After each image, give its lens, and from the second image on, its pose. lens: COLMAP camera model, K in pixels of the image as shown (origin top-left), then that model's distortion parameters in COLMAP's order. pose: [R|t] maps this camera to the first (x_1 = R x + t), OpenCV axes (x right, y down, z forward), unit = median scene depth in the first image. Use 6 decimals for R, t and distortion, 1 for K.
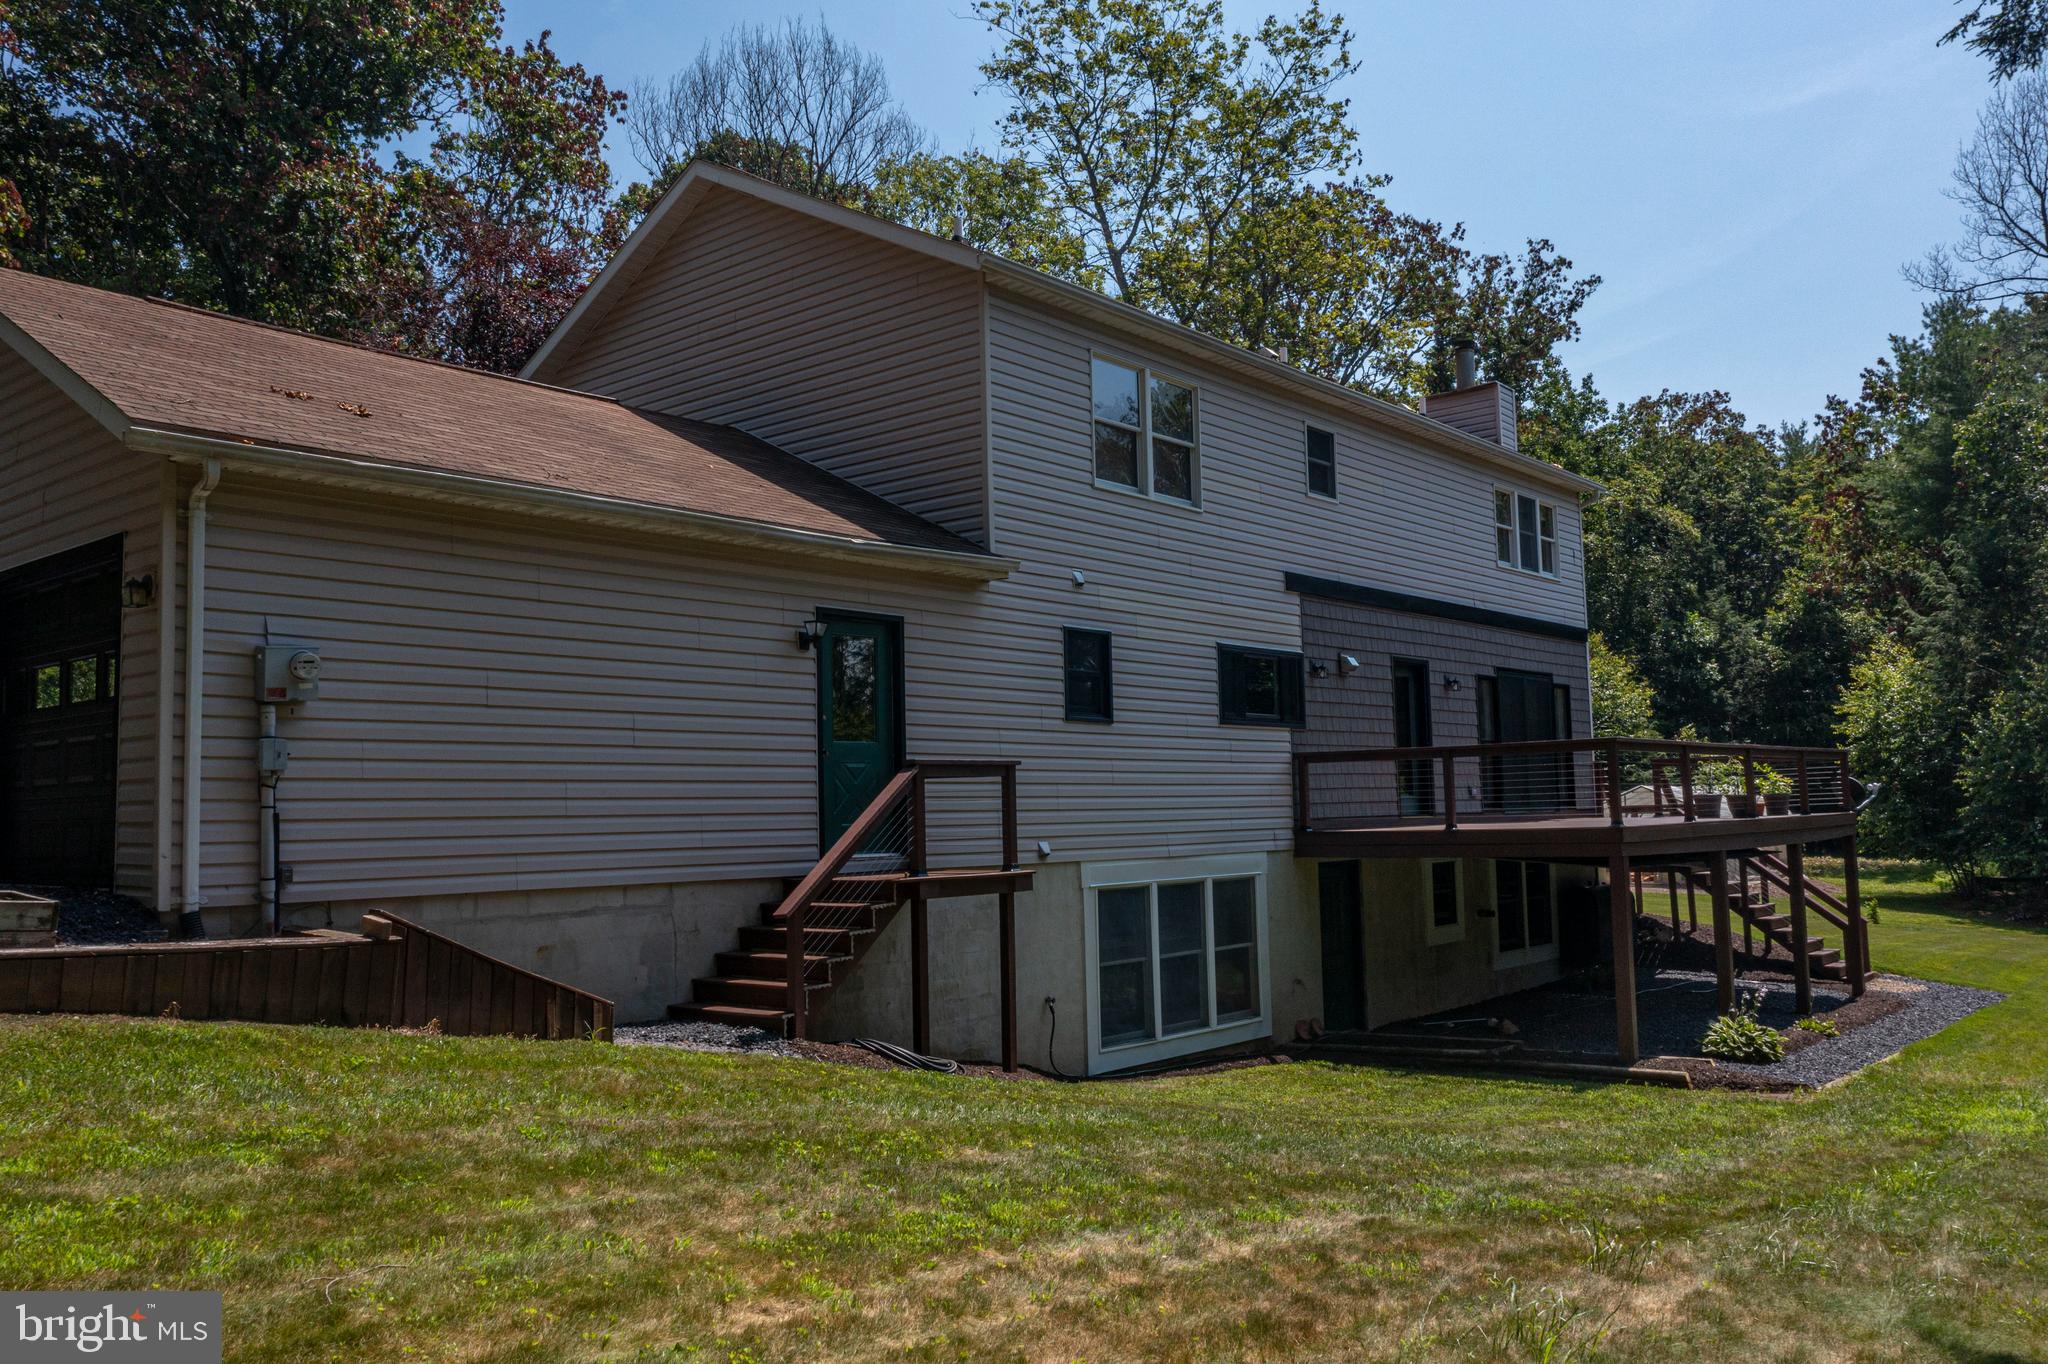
lens RADIAL K [[1600.6, 0, 1024.0], [0, 1600.6, 682.0], [0, 0, 1]] dist [-0.003195, 0.006695]
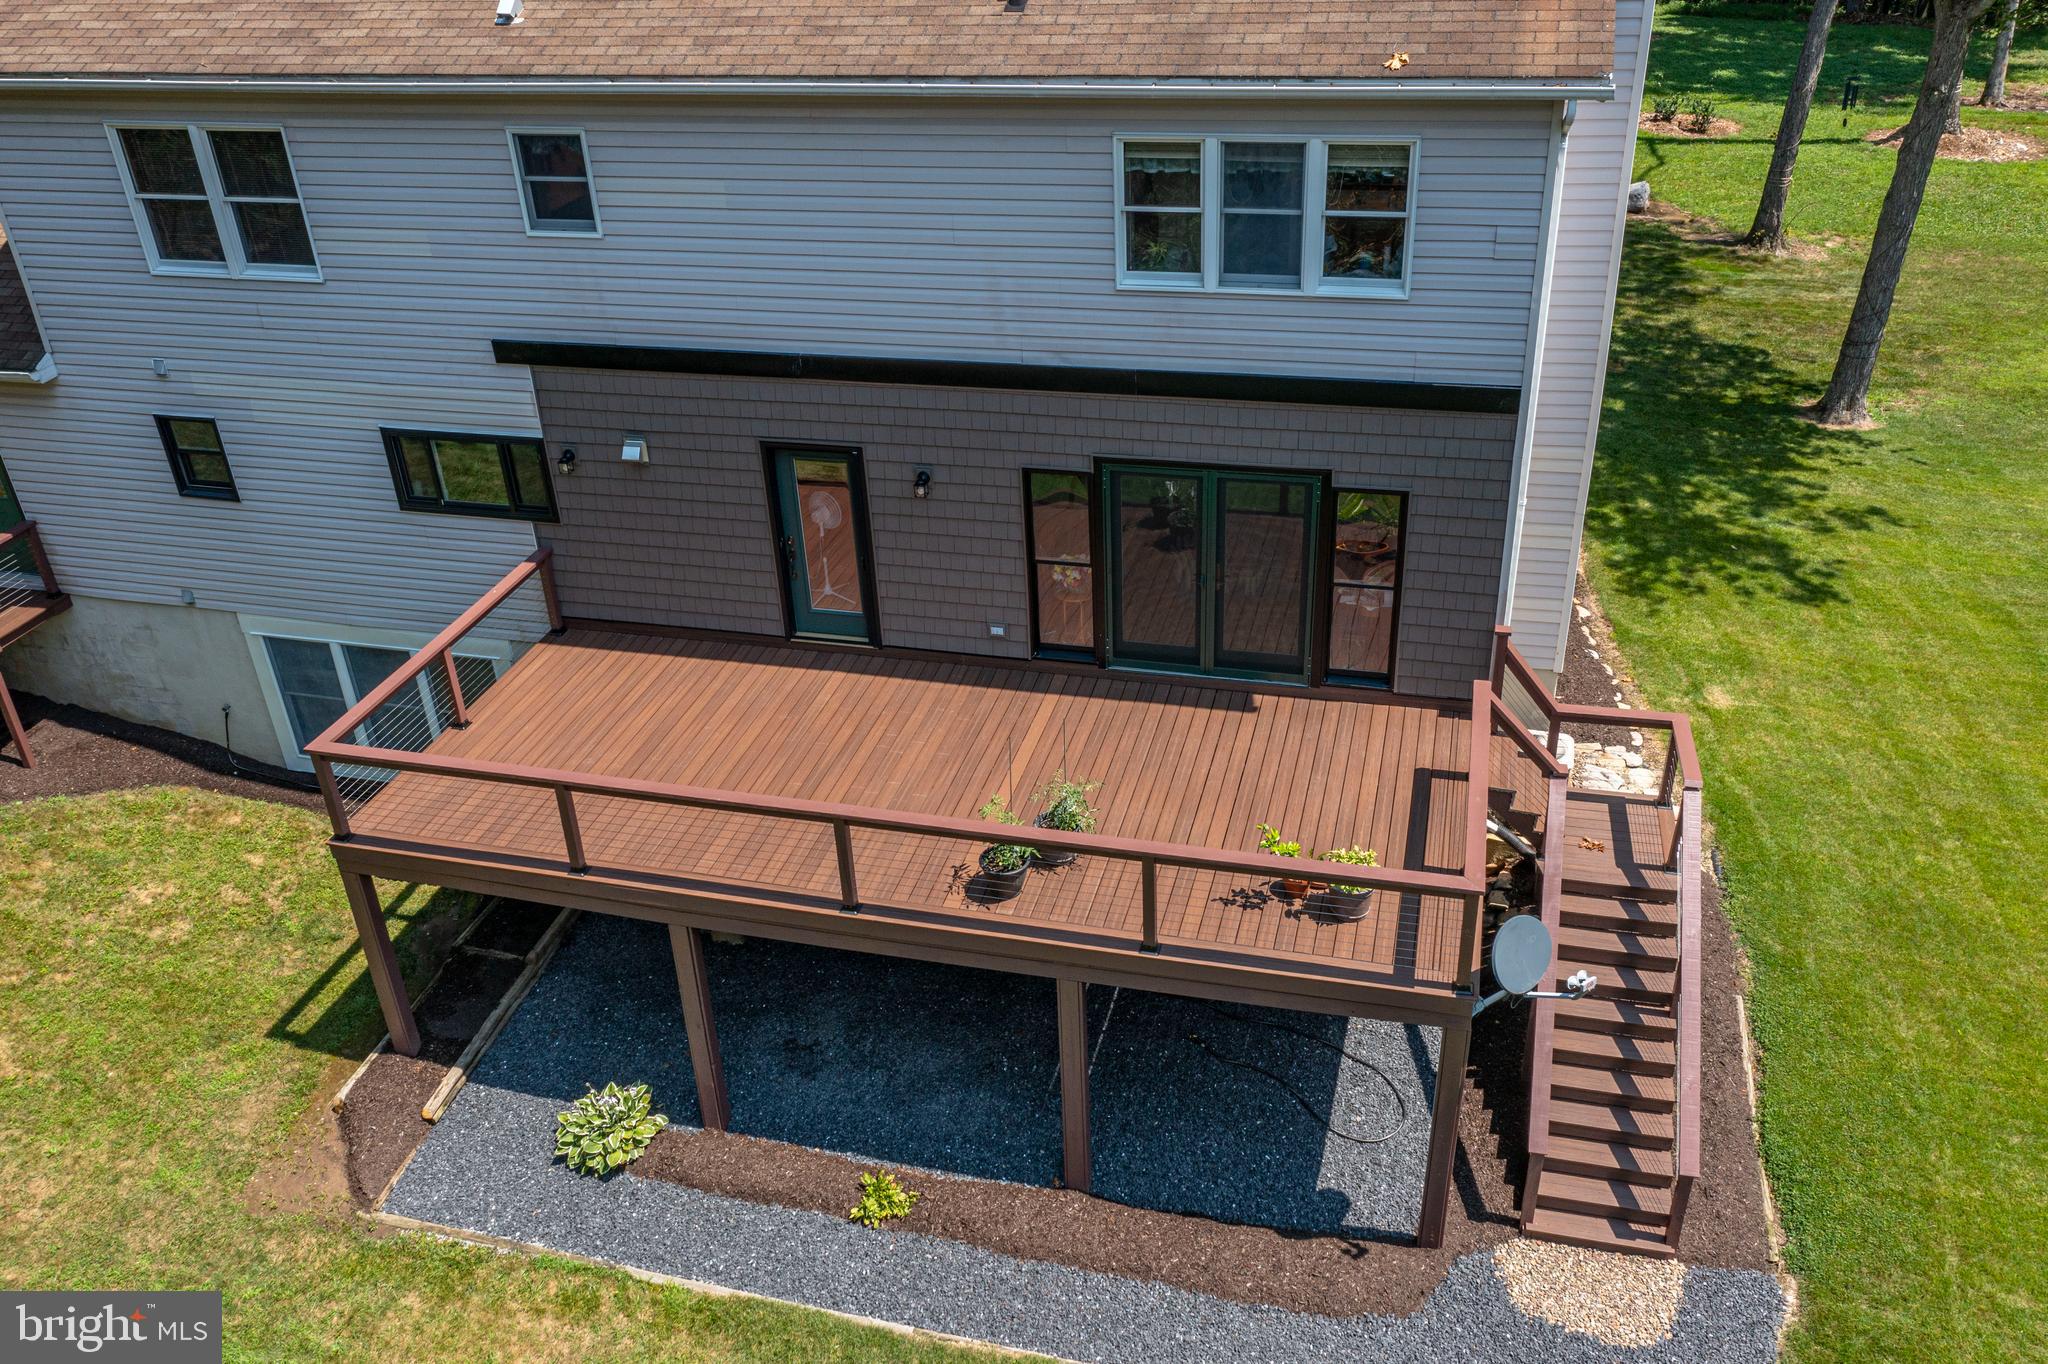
lens RADIAL K [[1600.6, 0, 1024.0], [0, 1600.6, 682.0], [0, 0, 1]] dist [-0.003195, 0.006695]
pose [[0.433843, 0.455843, -0.777166, 0.991961], [0.106839, 0.830457, 0.546742, -0.340391], [0.894632, -0.320231, 0.311586, 0.958934]]
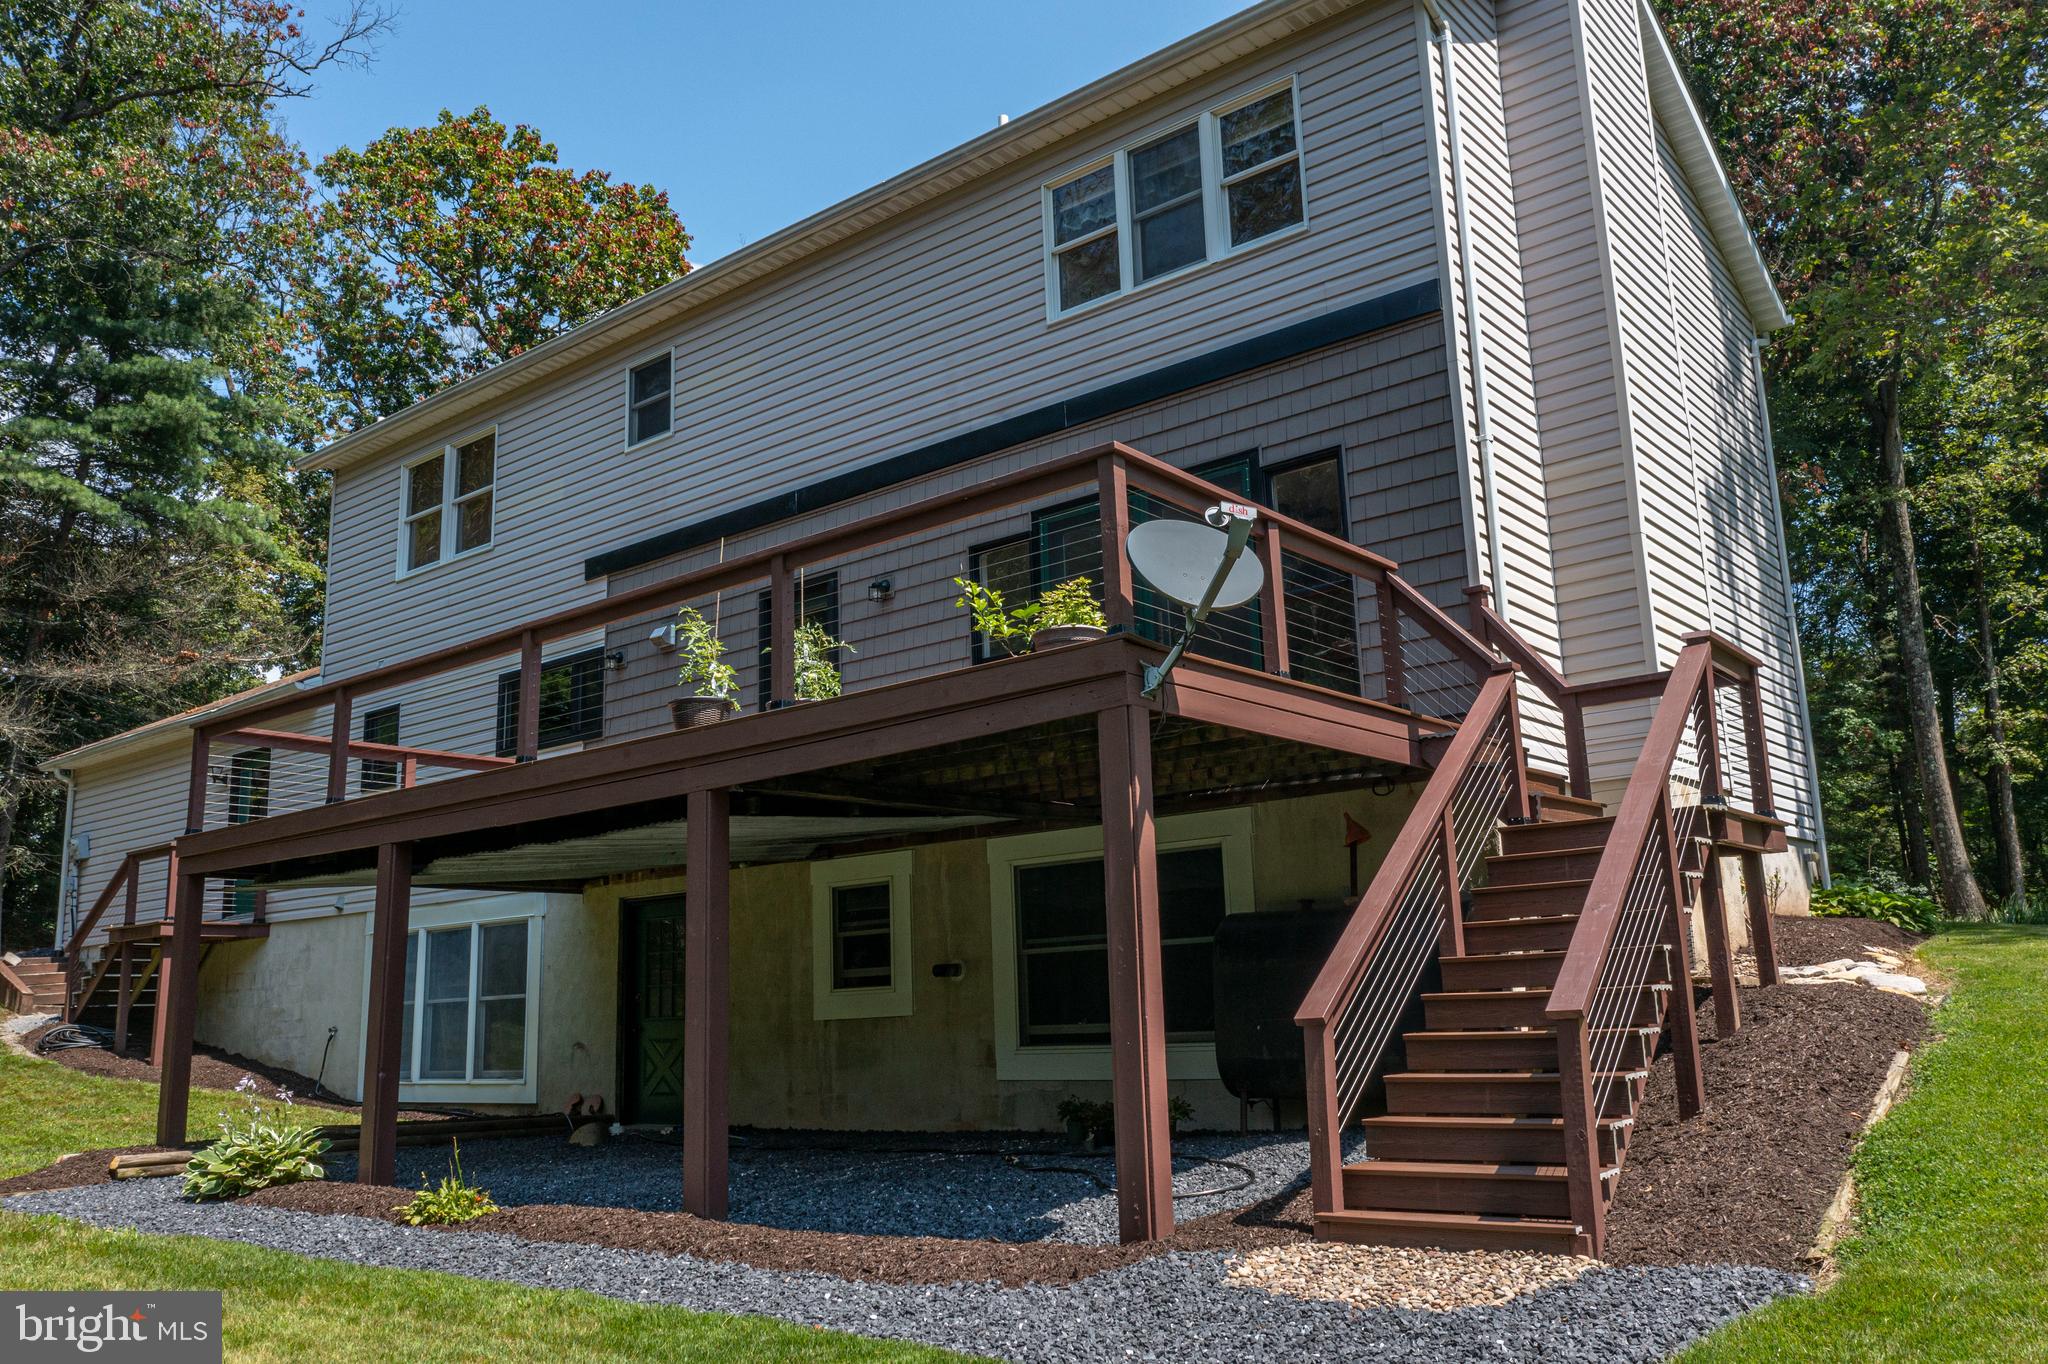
lens RADIAL K [[1600.6, 0, 1024.0], [0, 1600.6, 682.0], [0, 0, 1]] dist [-0.003195, 0.006695]
pose [[0.026640, -0.187475, -0.981908, 1.023096], [0.112267, 0.976604, -0.183416, 0.182229], [0.993321, -0.105350, 0.047064, 1.215405]]
